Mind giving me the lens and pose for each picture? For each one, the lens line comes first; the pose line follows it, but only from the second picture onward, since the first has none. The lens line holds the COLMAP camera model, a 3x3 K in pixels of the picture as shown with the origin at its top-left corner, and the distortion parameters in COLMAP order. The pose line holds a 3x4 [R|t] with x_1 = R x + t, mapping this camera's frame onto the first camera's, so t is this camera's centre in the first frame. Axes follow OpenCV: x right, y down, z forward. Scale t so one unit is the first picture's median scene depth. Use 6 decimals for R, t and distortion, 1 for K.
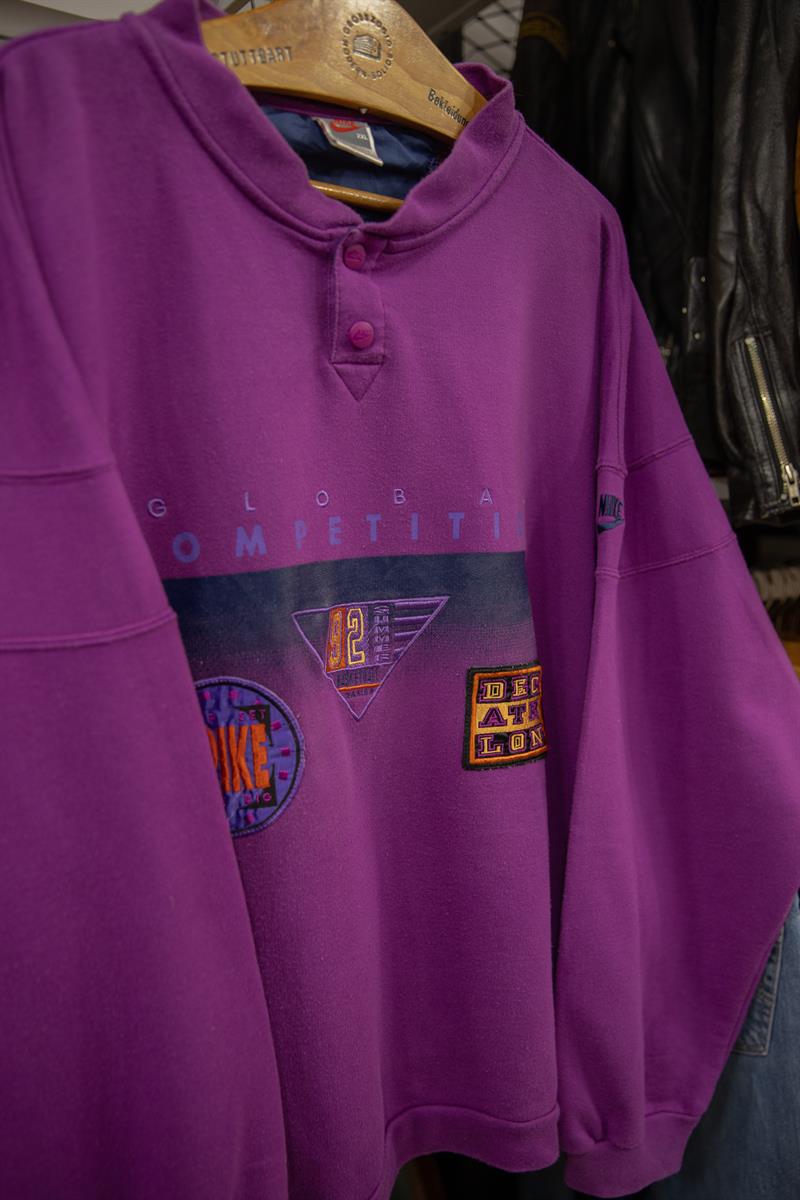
lens RADIAL K [[961.1, 0, 400.0], [0, 961.1, 600.0], [0, 0, 1]] dist [-0.114198, 0.148170]
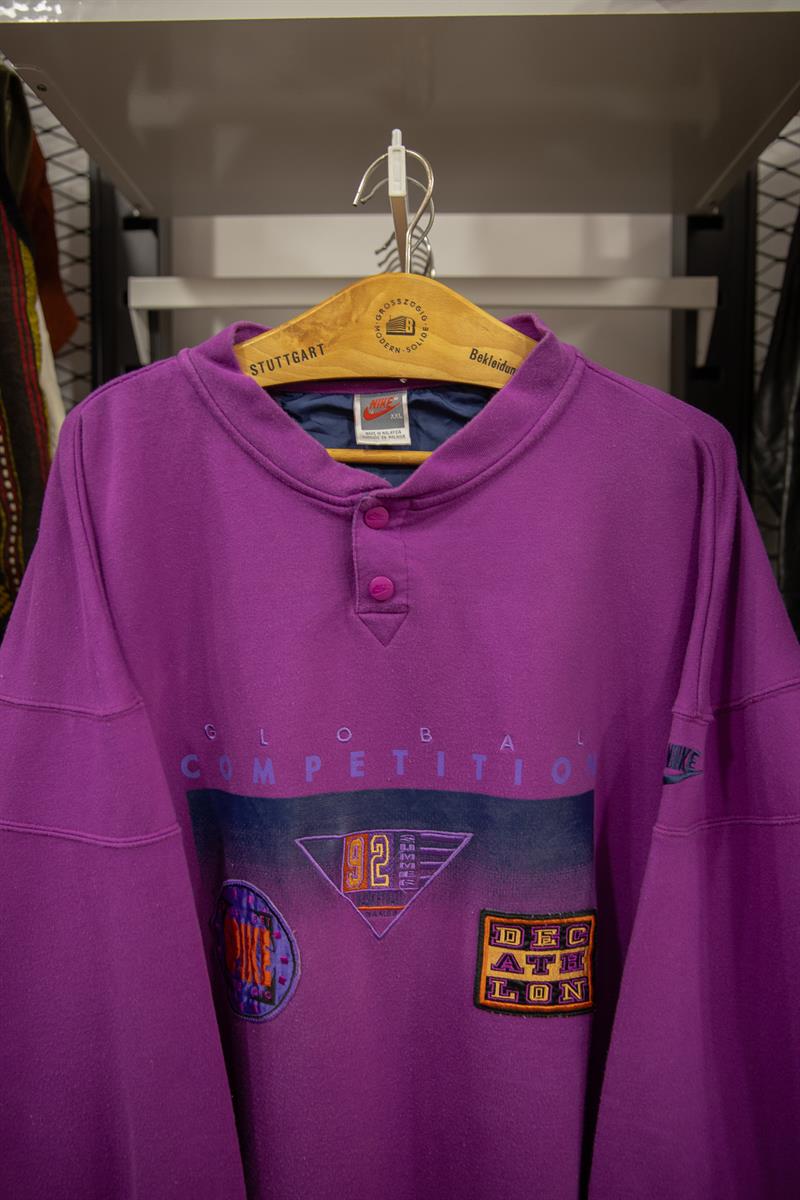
lens RADIAL K [[961.1, 0, 400.0], [0, 961.1, 600.0], [0, 0, 1]] dist [-0.114198, 0.148170]
pose [[0.847887, 0.037058, -0.528880, 0.526470], [-0.081088, 0.994882, -0.060288, -0.189376], [0.523939, 0.094003, 0.846552, 0.080987]]
